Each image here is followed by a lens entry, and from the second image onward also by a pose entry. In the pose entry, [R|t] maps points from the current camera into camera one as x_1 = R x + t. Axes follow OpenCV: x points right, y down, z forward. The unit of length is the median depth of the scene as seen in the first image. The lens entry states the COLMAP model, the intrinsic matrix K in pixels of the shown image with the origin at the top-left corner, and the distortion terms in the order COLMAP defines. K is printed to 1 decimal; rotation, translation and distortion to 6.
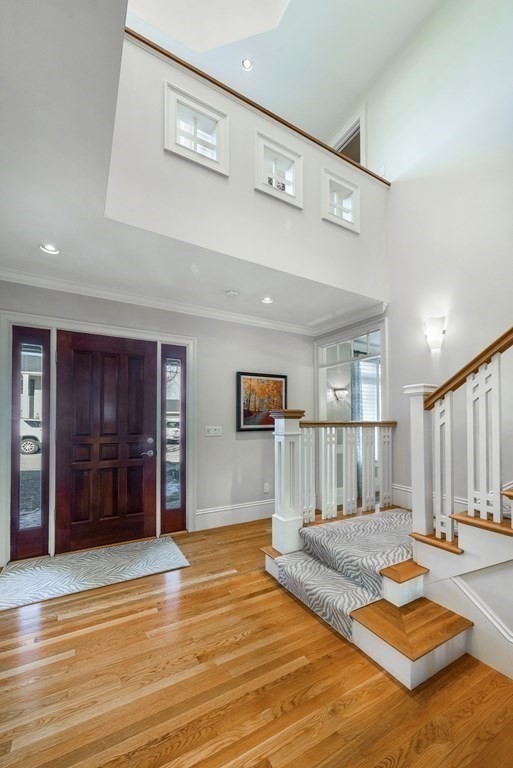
lens RADIAL K [[301.9, 0, 254.2], [0, 301.9, 424.5], [0, 0, 1]] dist [-0.000171, -0.000014]
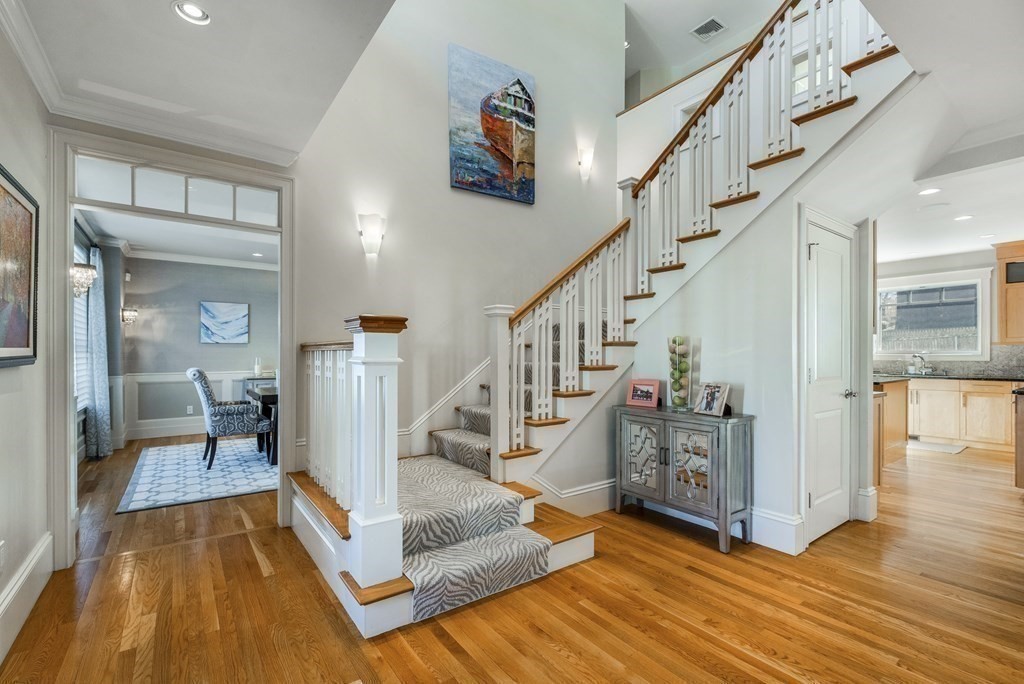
lens RADIAL K [[455.7, 0, 511.5], [0, 455.7, 354.1], [0, 0, 1]] dist [-0.001694, -0.000686]
pose [[-0.125493, -0.000039, 0.992094, -1.001634], [0.000241, 1.000000, 0.000070, 0.029537], [-0.992094, 0.000248, -0.125493, 1.193910]]
